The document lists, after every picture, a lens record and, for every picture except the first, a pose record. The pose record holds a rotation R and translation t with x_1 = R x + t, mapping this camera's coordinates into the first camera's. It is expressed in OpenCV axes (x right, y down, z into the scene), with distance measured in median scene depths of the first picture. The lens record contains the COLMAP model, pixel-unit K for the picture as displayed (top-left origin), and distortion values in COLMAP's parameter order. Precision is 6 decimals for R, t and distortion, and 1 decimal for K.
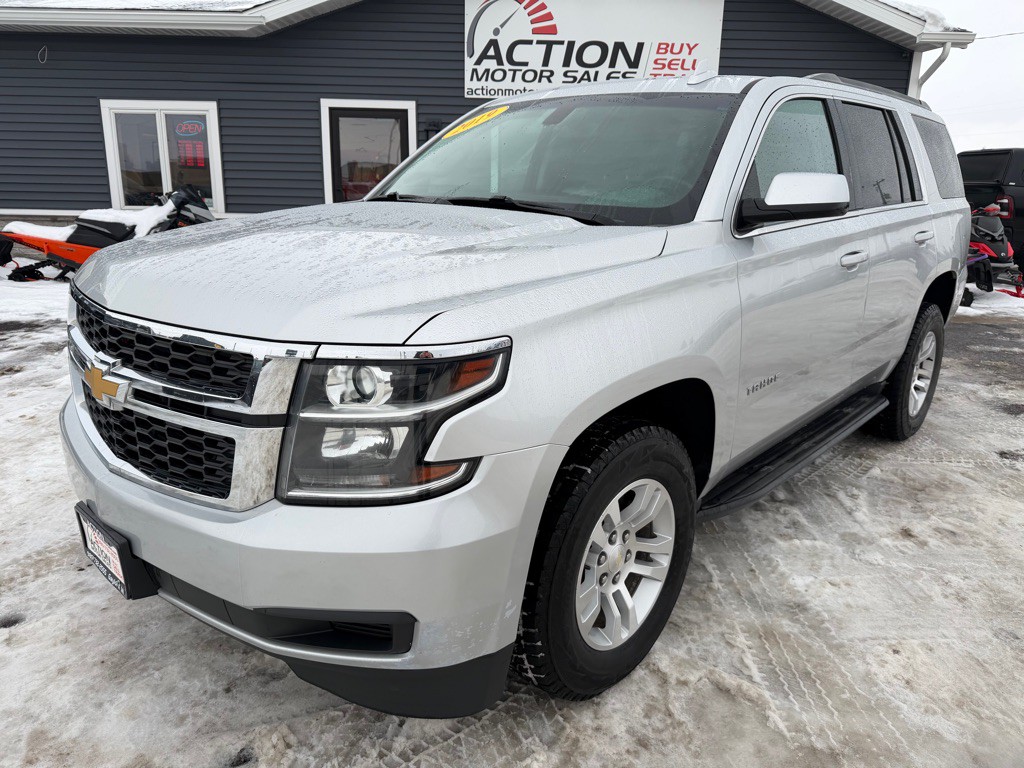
lens RADIAL K [[741.0, 0, 512.0], [0, 741.0, 384.0], [0, 0, 1]] dist [0.002287, -0.005252]
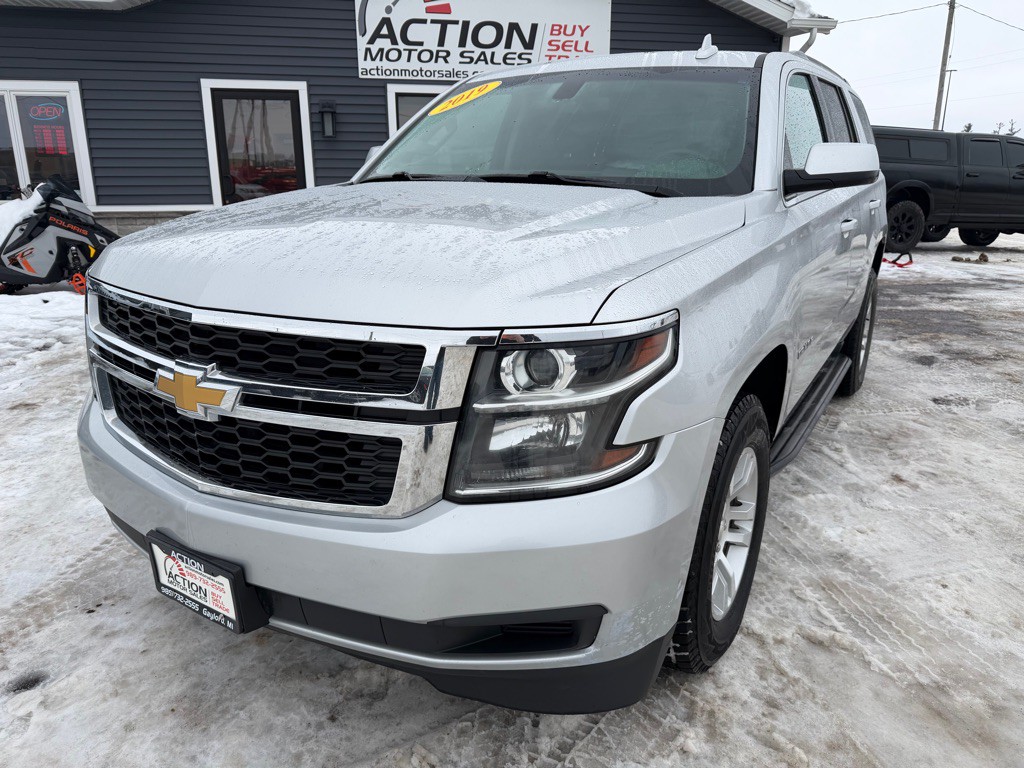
lens RADIAL K [[740.4, 0, 516.9], [0, 740.4, 380.0], [0, 0, 1]] dist [0.001183, -0.002871]
pose [[0.979427, -0.072954, 0.188150, -0.074753], [0.070351, 0.997312, 0.020484, -0.001340], [-0.189139, -0.006826, 0.981927, 0.016036]]
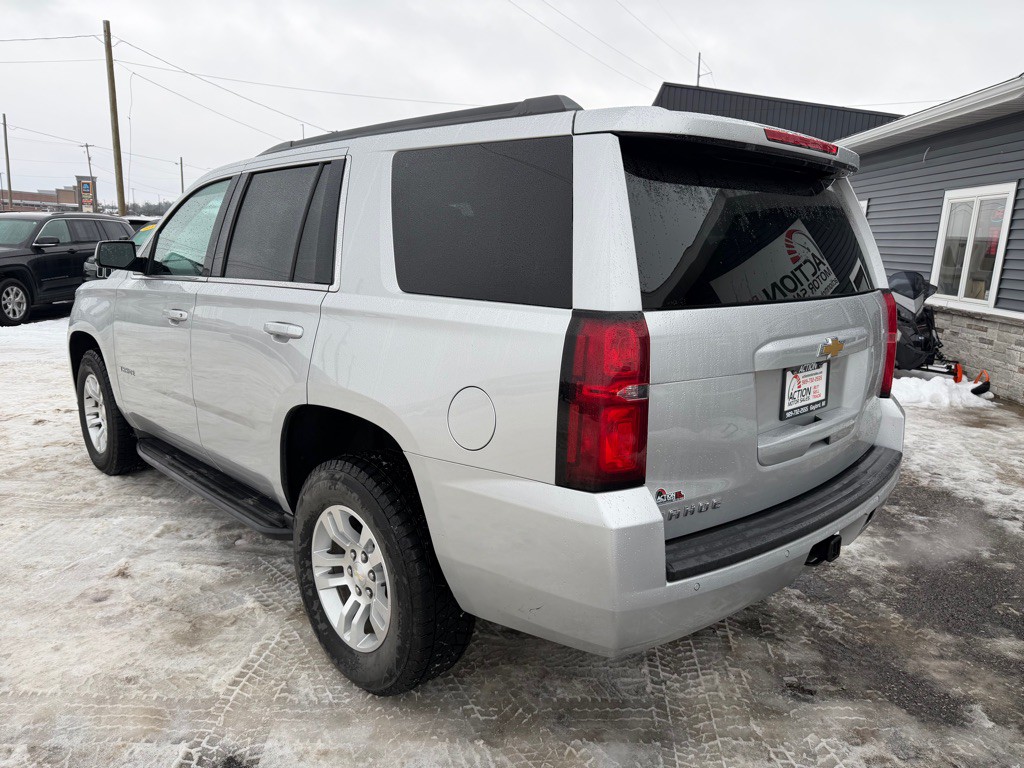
lens RADIAL K [[728.8, 0, 512.0], [0, 728.8, 384.0], [0, 0, 1]] dist [-0.006330, -0.003927]
pose [[-0.071657, 0.175836, -0.981808, 0.530465], [-0.294596, 0.936694, 0.189258, -0.149453], [0.952932, 0.302798, -0.015320, 0.531599]]
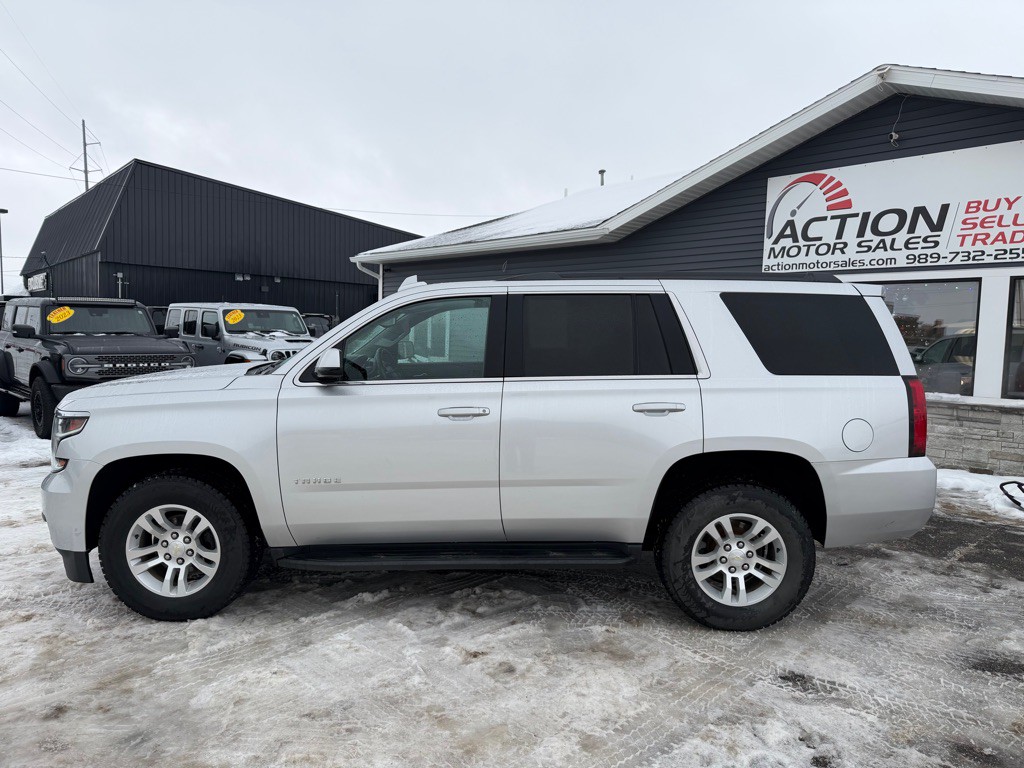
lens RADIAL K [[722.6, 0, 505.7], [0, 722.6, 387.8], [0, 0, 1]] dist [0.006502, -0.004679]
pose [[0.664949, 0.054260, -0.744915, 0.497059], [-0.205132, 0.972271, -0.112291, -0.029513], [0.718167, 0.227474, 0.657641, 0.075851]]
